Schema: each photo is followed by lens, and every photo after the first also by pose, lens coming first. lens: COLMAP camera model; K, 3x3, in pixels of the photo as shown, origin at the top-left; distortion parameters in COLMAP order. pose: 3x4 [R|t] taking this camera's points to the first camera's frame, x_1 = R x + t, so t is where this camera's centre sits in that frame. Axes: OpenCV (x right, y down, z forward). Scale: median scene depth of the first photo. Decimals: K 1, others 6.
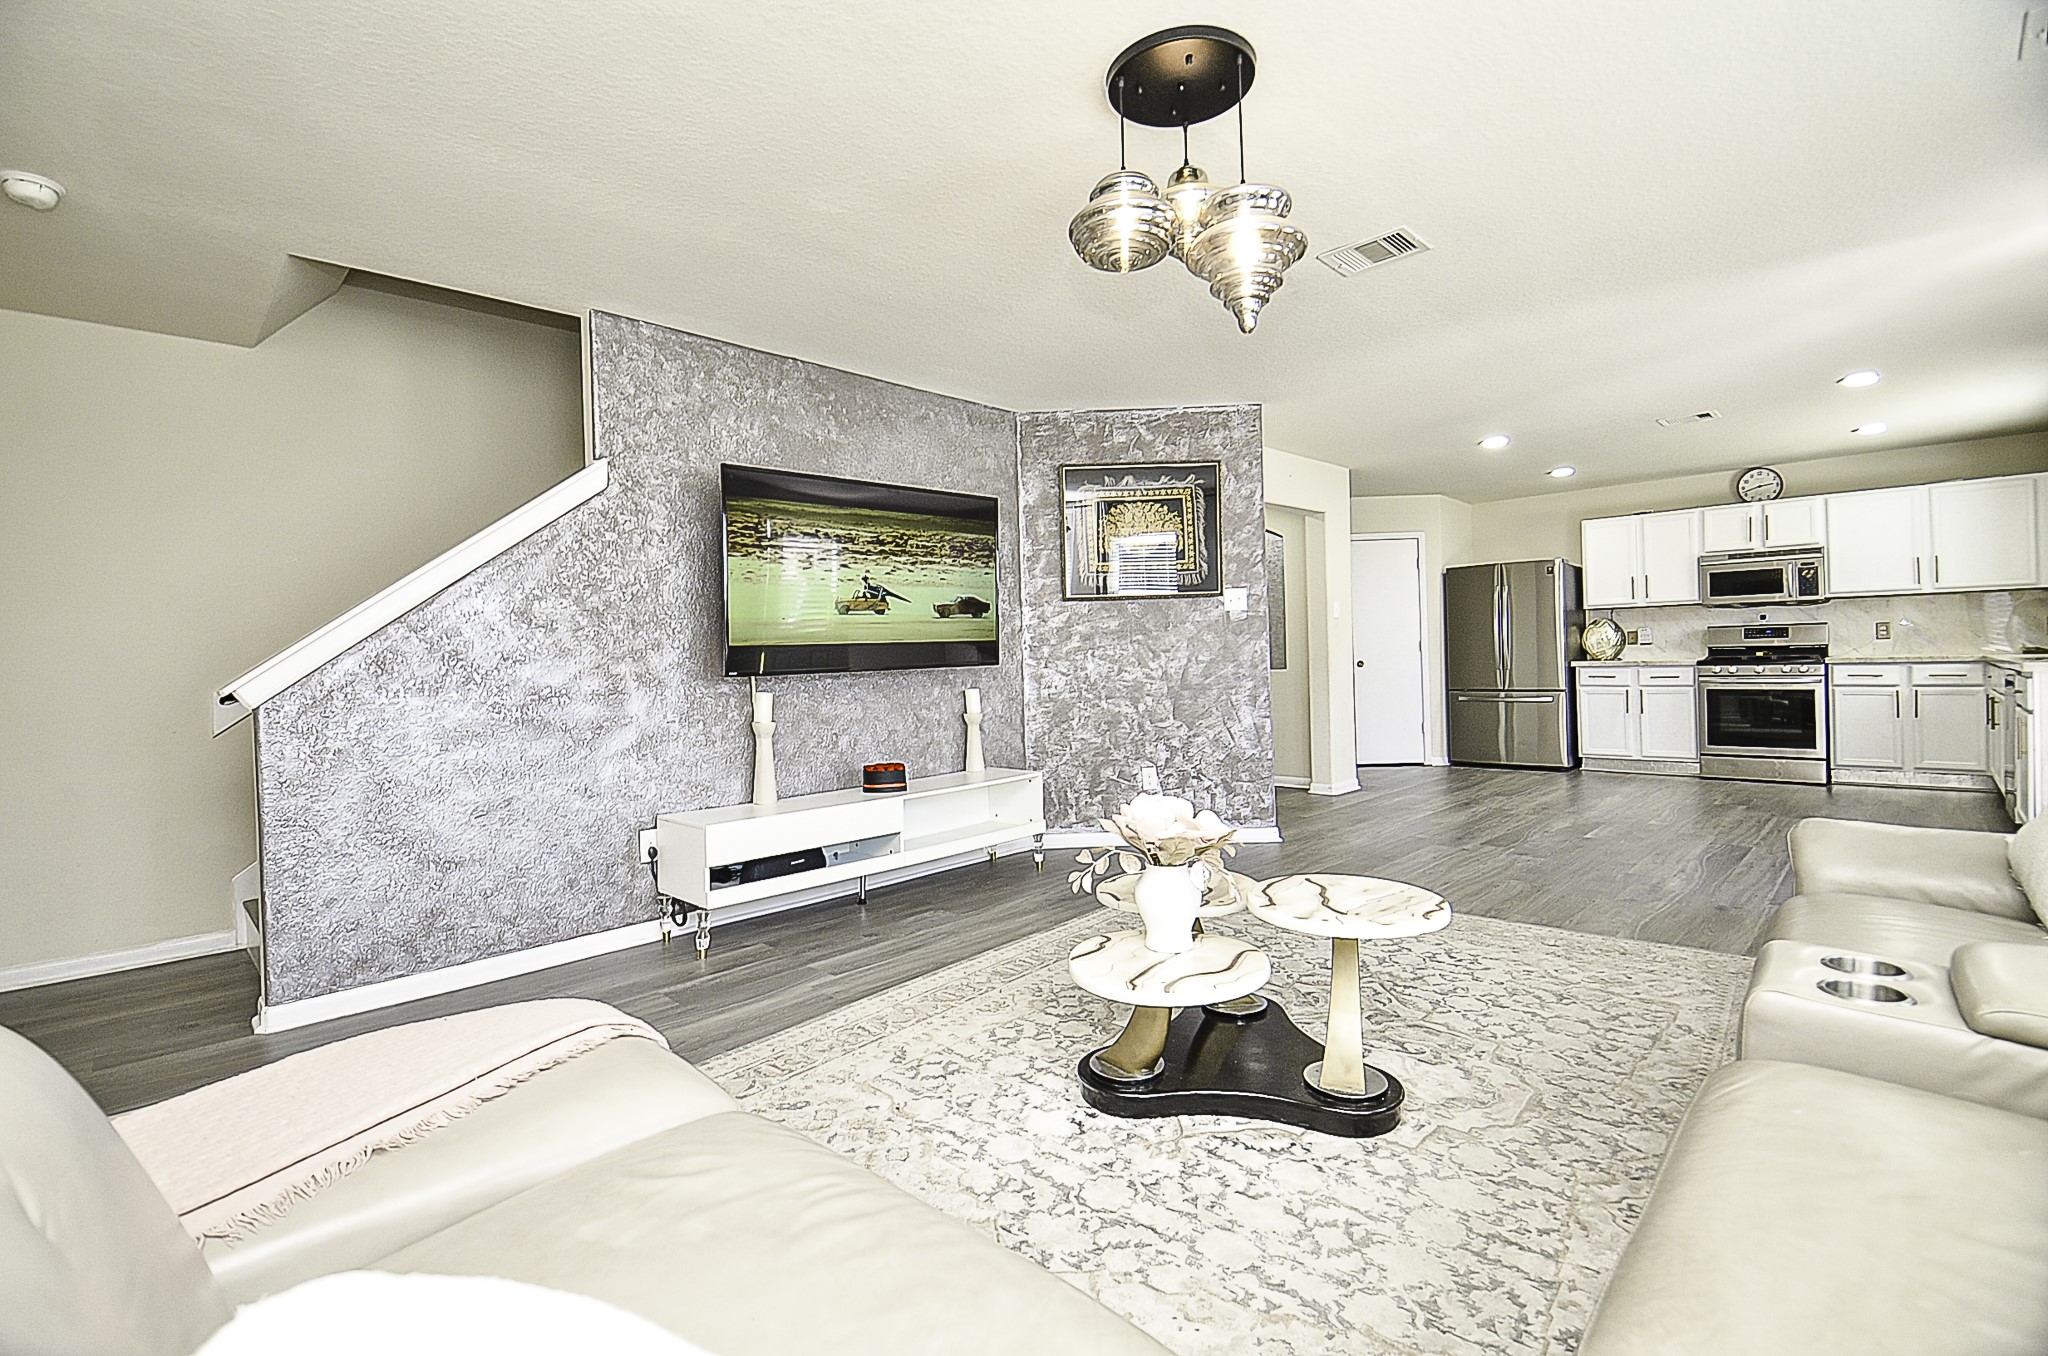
lens RADIAL K [[906.3, 0, 996.4], [0, 906.3, 653.6], [0, 0, 1]] dist [-0.016746, -0.006632]
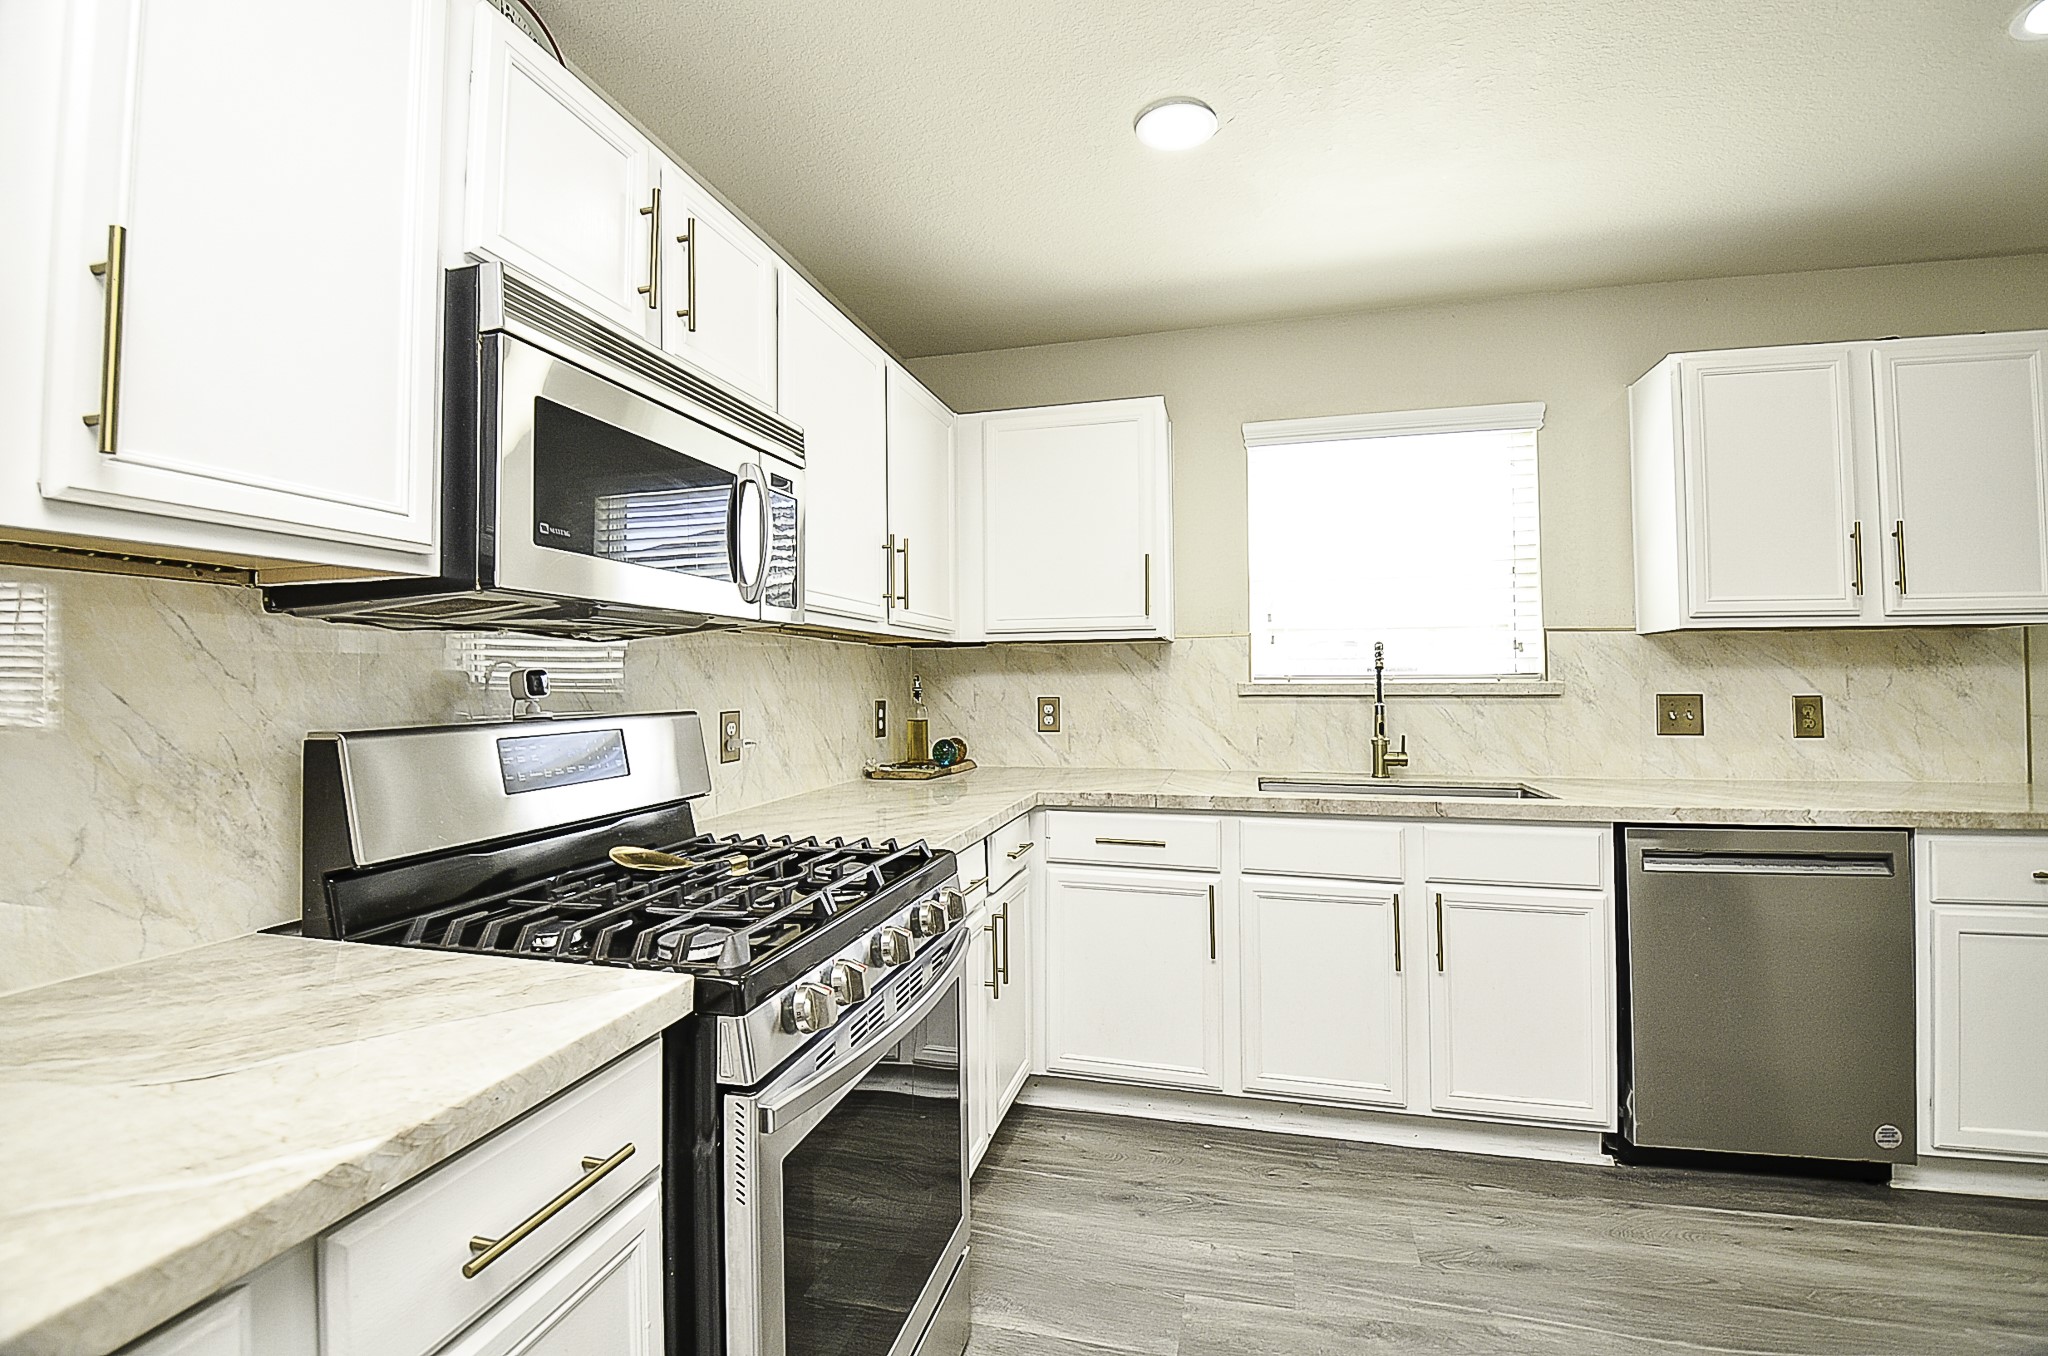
lens RADIAL K [[906.3, 0, 1024.1], [0, 906.3, 647.2], [0, 0, 1]] dist [-0.016746, -0.006632]
pose [[-0.532166, 0.055830, 0.844797, 0.660468], [0.014770, 0.998284, -0.056669, -0.038022], [-0.846511, -0.017680, -0.532077, 1.078057]]
